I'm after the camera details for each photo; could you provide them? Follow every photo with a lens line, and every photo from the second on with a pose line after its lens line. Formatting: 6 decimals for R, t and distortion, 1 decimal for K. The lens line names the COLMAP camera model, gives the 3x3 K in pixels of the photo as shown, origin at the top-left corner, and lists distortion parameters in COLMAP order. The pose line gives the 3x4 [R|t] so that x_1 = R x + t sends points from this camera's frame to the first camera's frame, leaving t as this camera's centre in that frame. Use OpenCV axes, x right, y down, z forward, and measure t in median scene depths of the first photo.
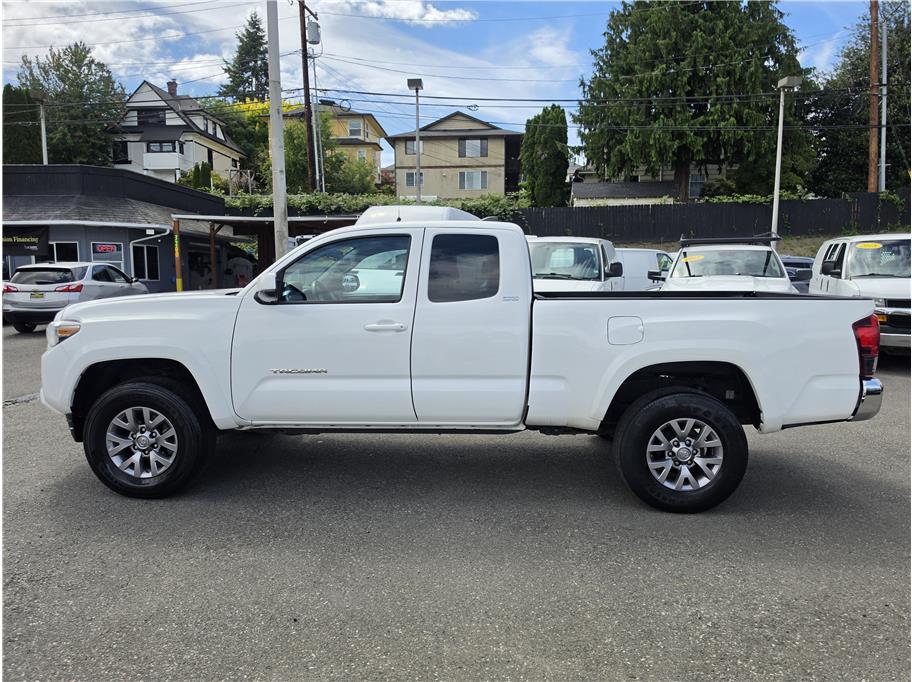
lens RADIAL K [[627.9, 0, 457.7], [0, 627.9, 344.8], [0, 0, 1]] dist [0.050975, -0.060598]
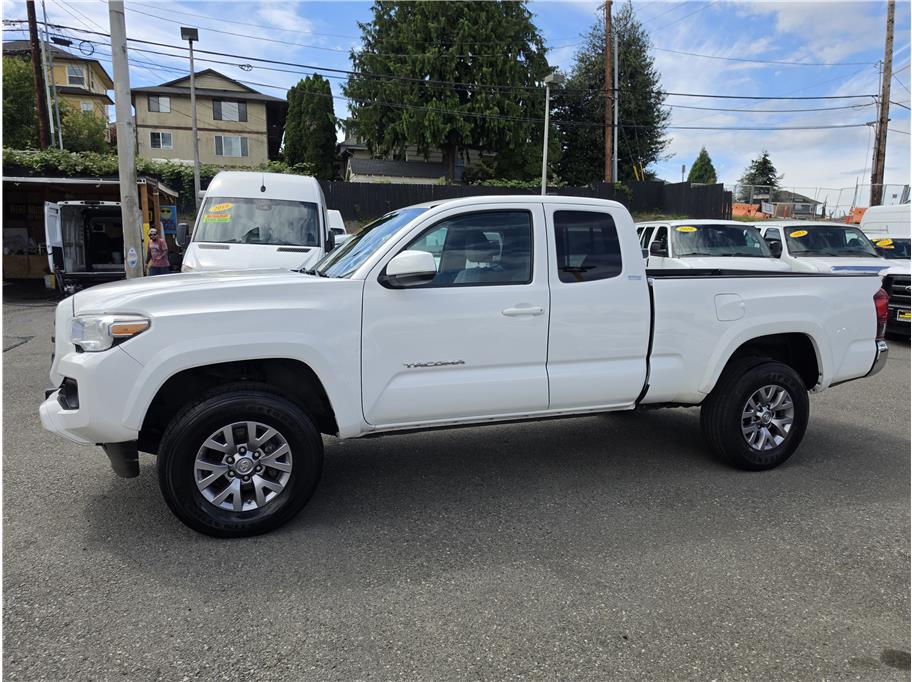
lens RADIAL K [[627.9, 0, 451.7], [0, 627.9, 343.4], [0, 0, 1]] dist [0.050975, -0.060598]
pose [[0.924302, -0.048317, 0.378592, -0.070232], [0.034981, 0.998504, 0.042029, -0.002817], [-0.380056, -0.025604, 0.924609, 0.023182]]
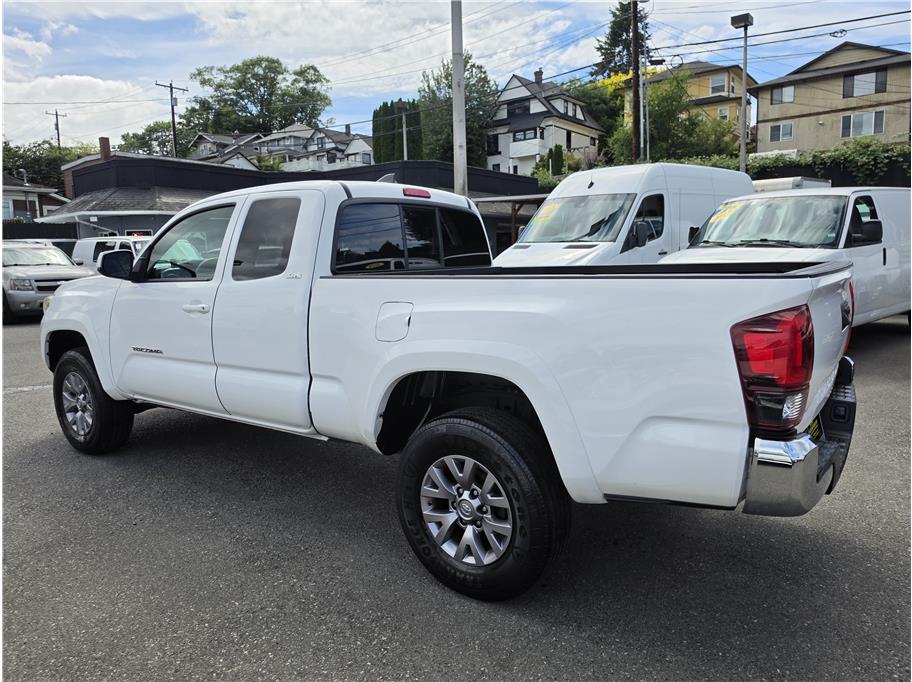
lens RADIAL K [[627.9, 0, 449.6], [0, 627.9, 344.1], [0, 0, 1]] dist [0.050975, -0.060598]
pose [[0.828995, 0.055748, -0.556471, 0.087452], [-0.035512, 0.998259, 0.047104, -0.003946], [0.558128, -0.019288, 0.829531, 0.054958]]
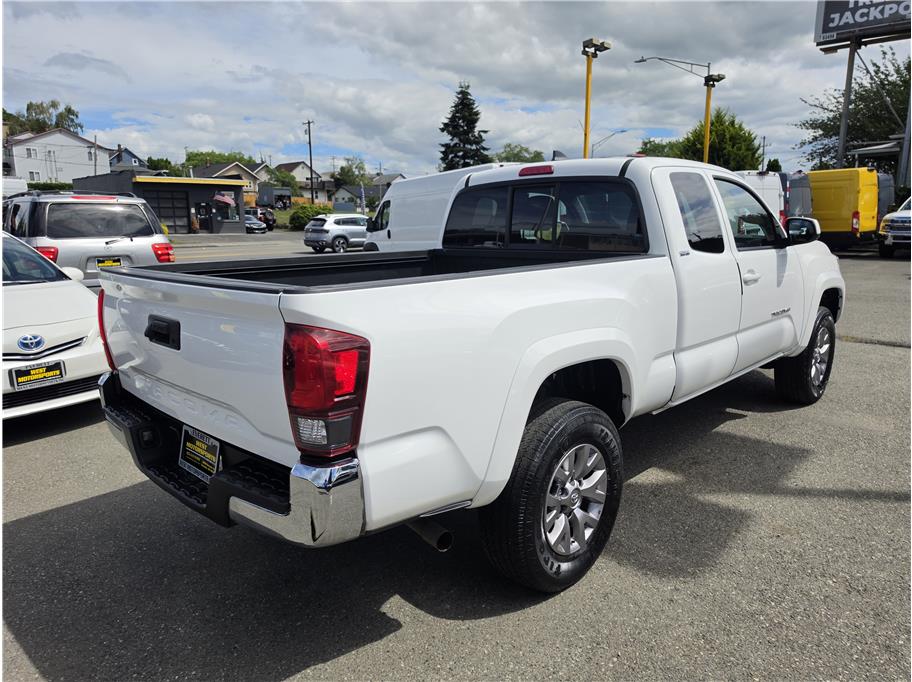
lens RADIAL K [[627.9, 0, 460.4], [0, 627.9, 347.7], [0, 0, 1]] dist [0.050975, -0.060598]
pose [[-0.664319, 0.156571, -0.730867, 0.114115], [-0.067230, 0.961334, 0.267052, -0.025219], [0.744420, 0.226544, -0.628106, 0.219686]]
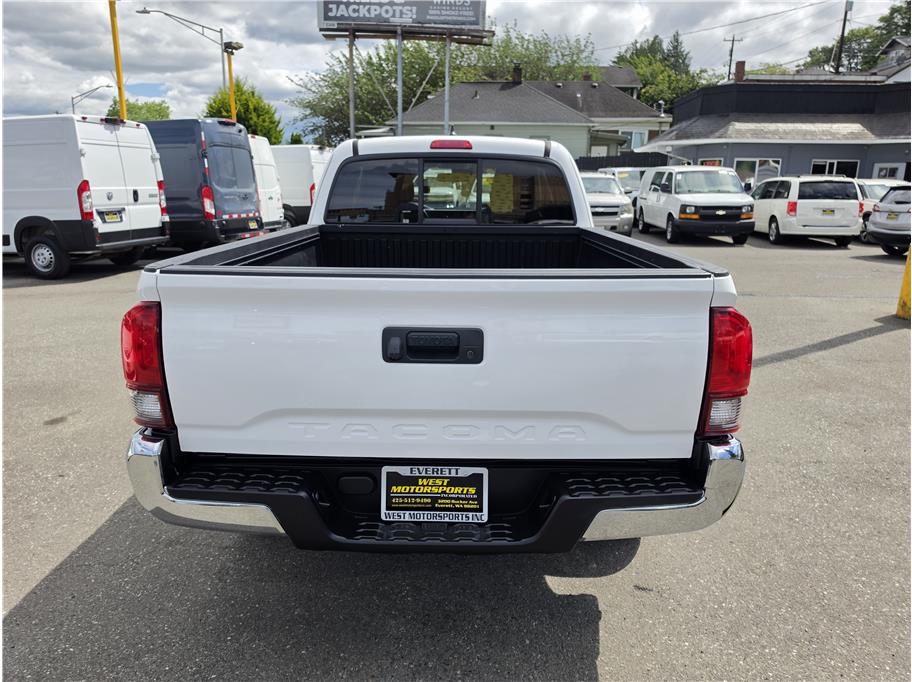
lens RADIAL K [[627.9, 0, 447.1], [0, 627.9, 346.2], [0, 0, 1]] dist [0.050975, -0.060598]
pose [[0.014473, 0.243723, -0.969737, 0.136515], [-0.117682, 0.963513, 0.240402, -0.018545], [0.992946, 0.110641, 0.042626, 0.148326]]
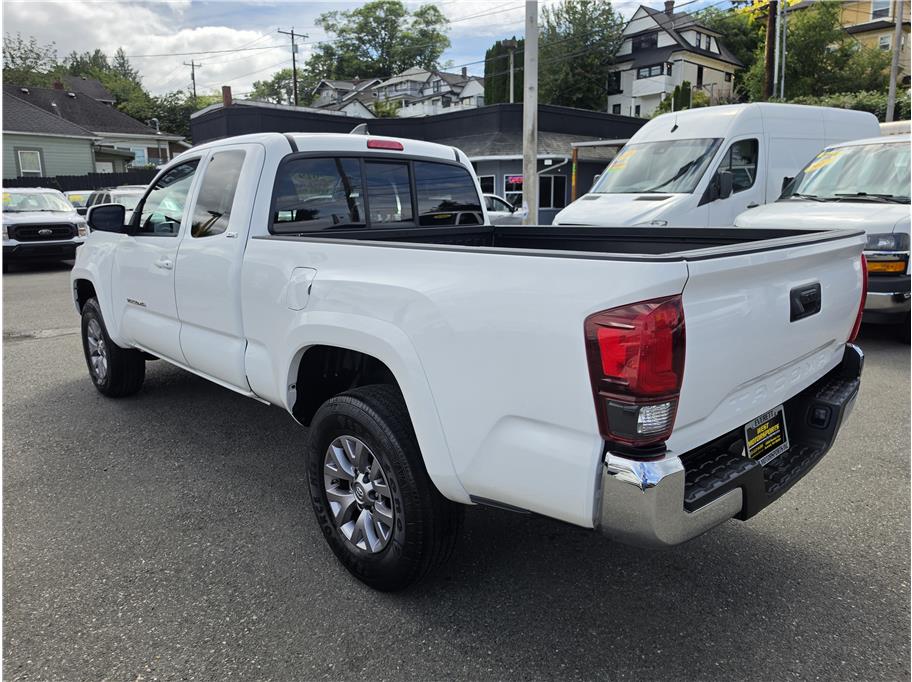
lens RADIAL K [[627.9, 0, 446.4], [0, 627.9, 341.7], [0, 0, 1]] dist [0.050975, -0.060598]
pose [[0.711082, 0.136799, -0.689673, 0.103049], [-0.061102, 0.989202, 0.133213, -0.007876], [0.700450, -0.052584, 0.711762, 0.077501]]
